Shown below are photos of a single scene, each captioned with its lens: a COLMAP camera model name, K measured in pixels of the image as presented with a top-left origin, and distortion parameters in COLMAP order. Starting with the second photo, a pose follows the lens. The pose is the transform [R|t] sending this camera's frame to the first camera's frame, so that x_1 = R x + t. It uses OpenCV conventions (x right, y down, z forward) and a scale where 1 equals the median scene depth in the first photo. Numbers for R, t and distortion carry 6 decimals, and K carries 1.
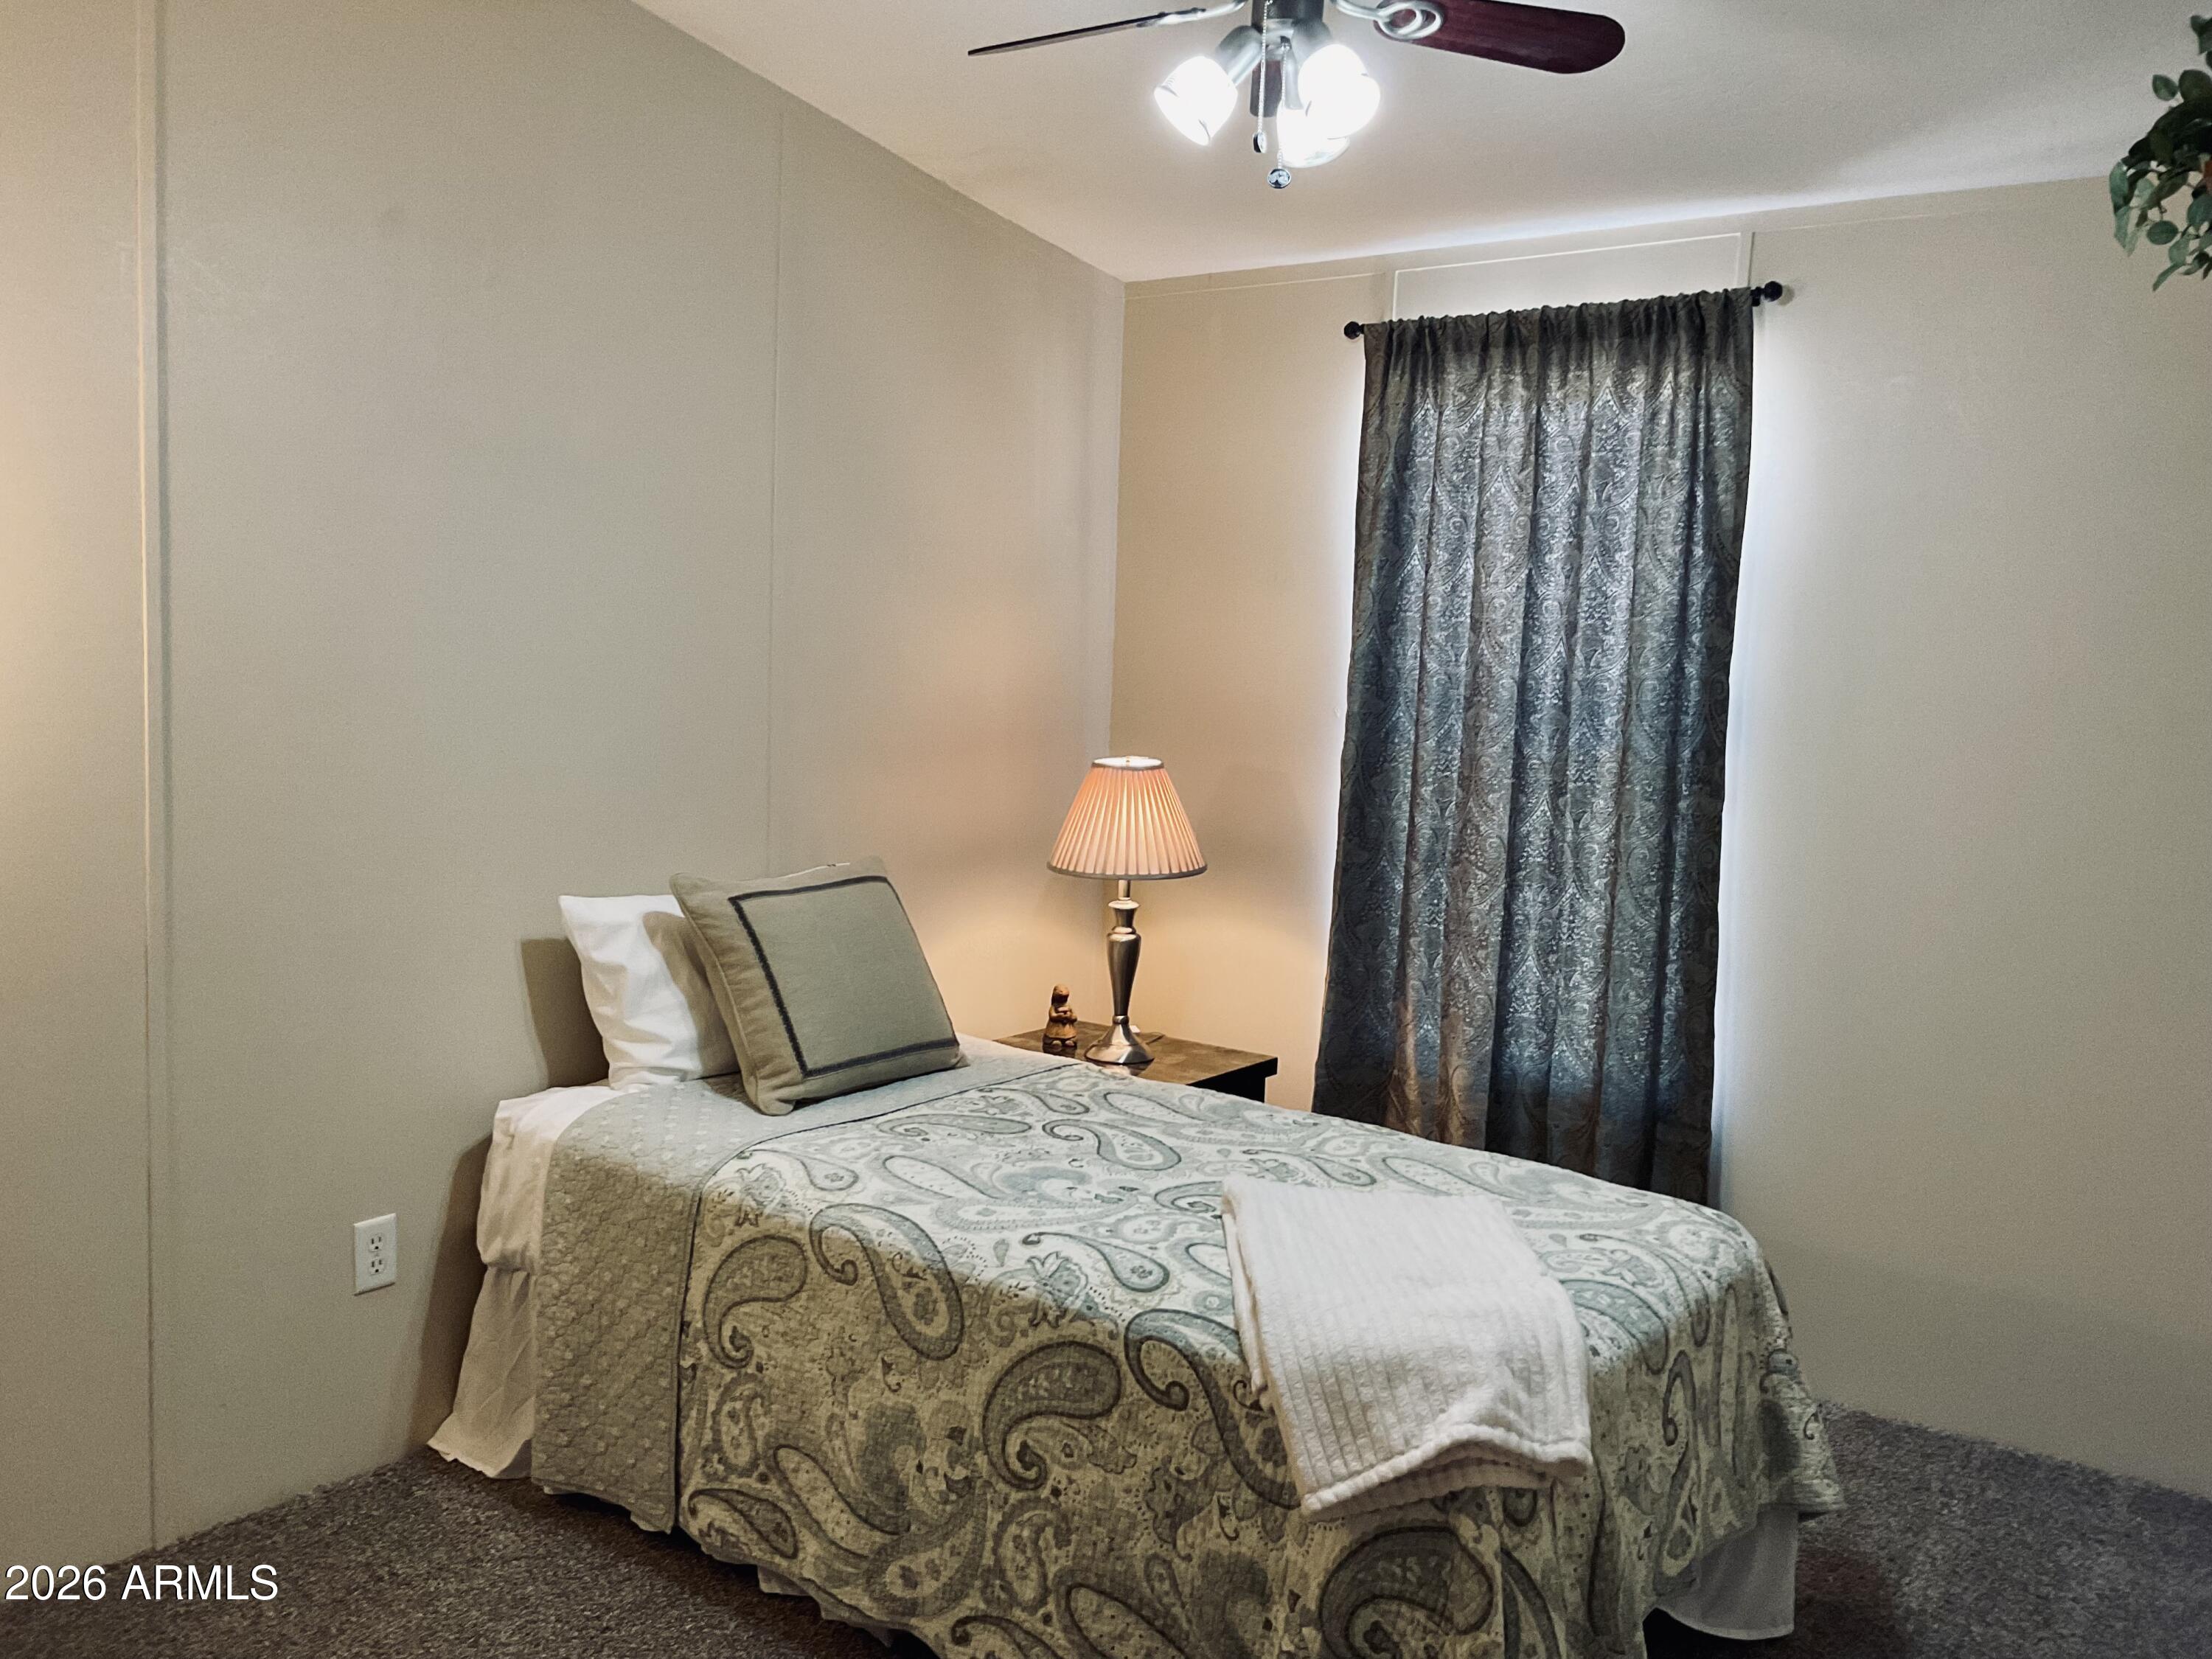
lens RADIAL K [[1864.7, 0, 1095.6], [0, 1864.7, 823.7], [0, 0, 1]] dist [0.082508, -0.166970]
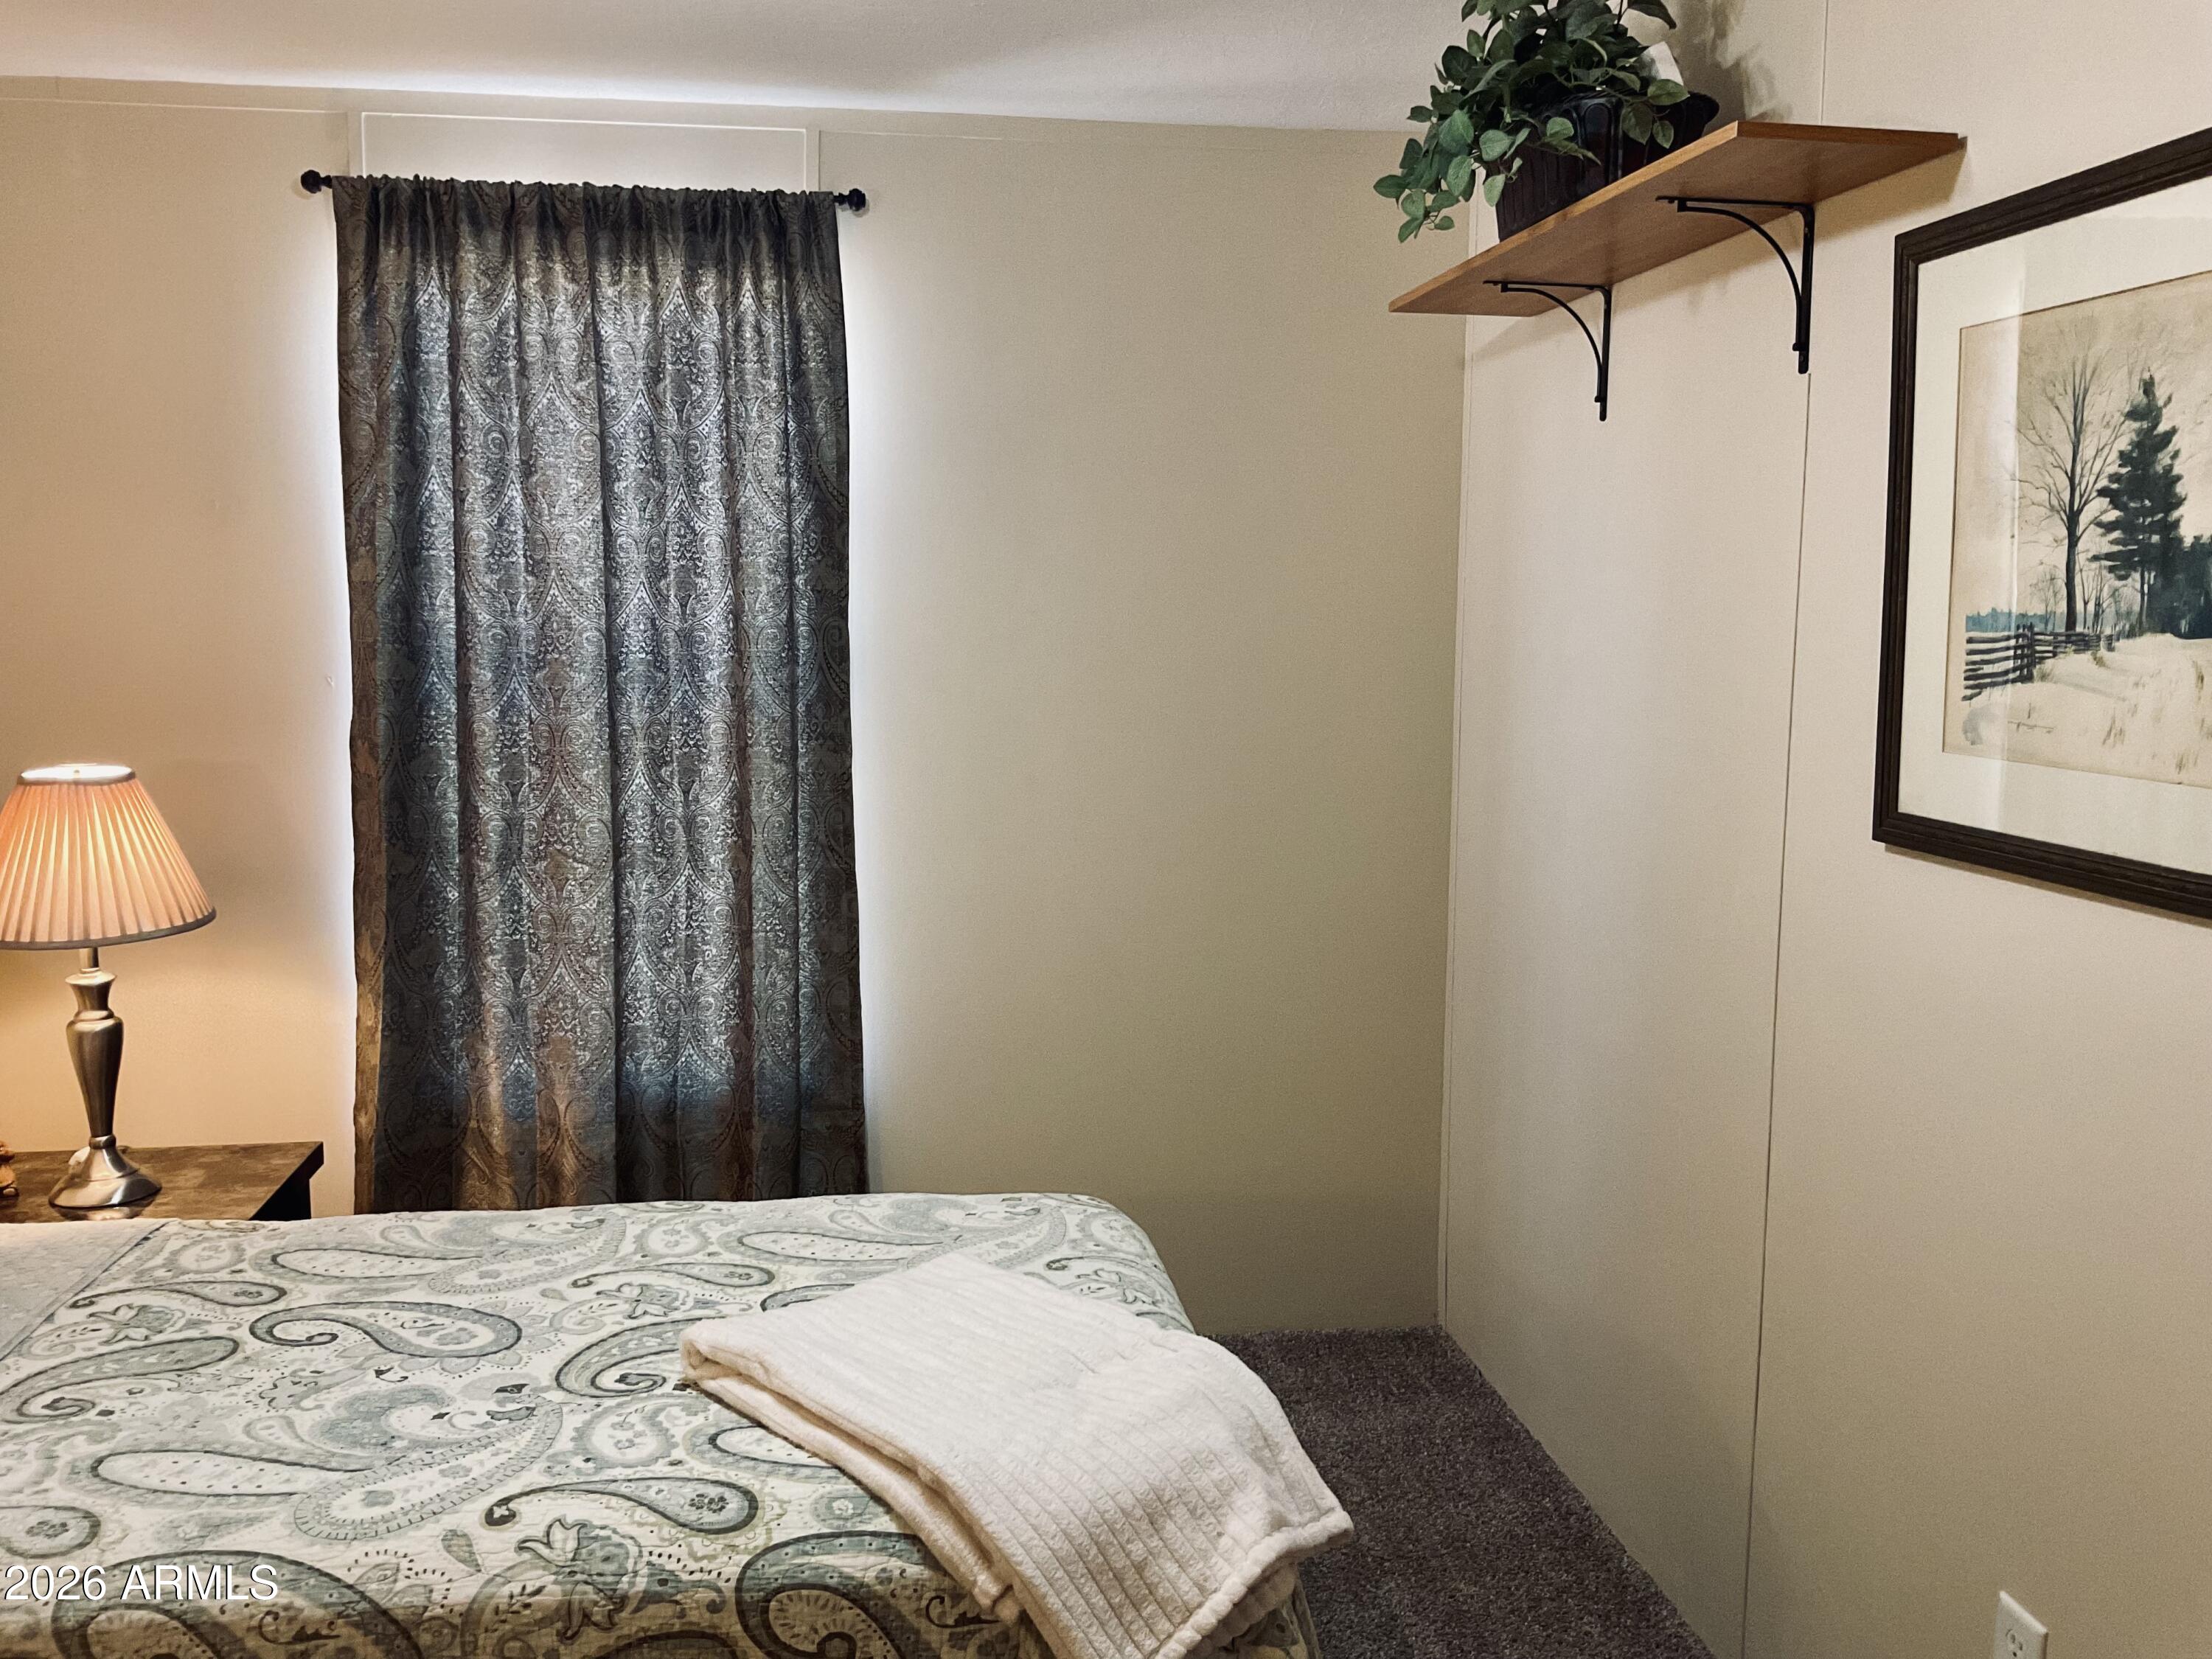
lens RADIAL K [[1864.7, 0, 1108.1], [0, 1864.7, 807.8], [0, 0, 1]] dist [0.082508, -0.166970]
pose [[0.692508, -0.109966, 0.712980, -0.236161], [0.085764, 0.993854, 0.069985, -0.039639], [-0.716294, 0.012683, 0.697684, 0.264178]]
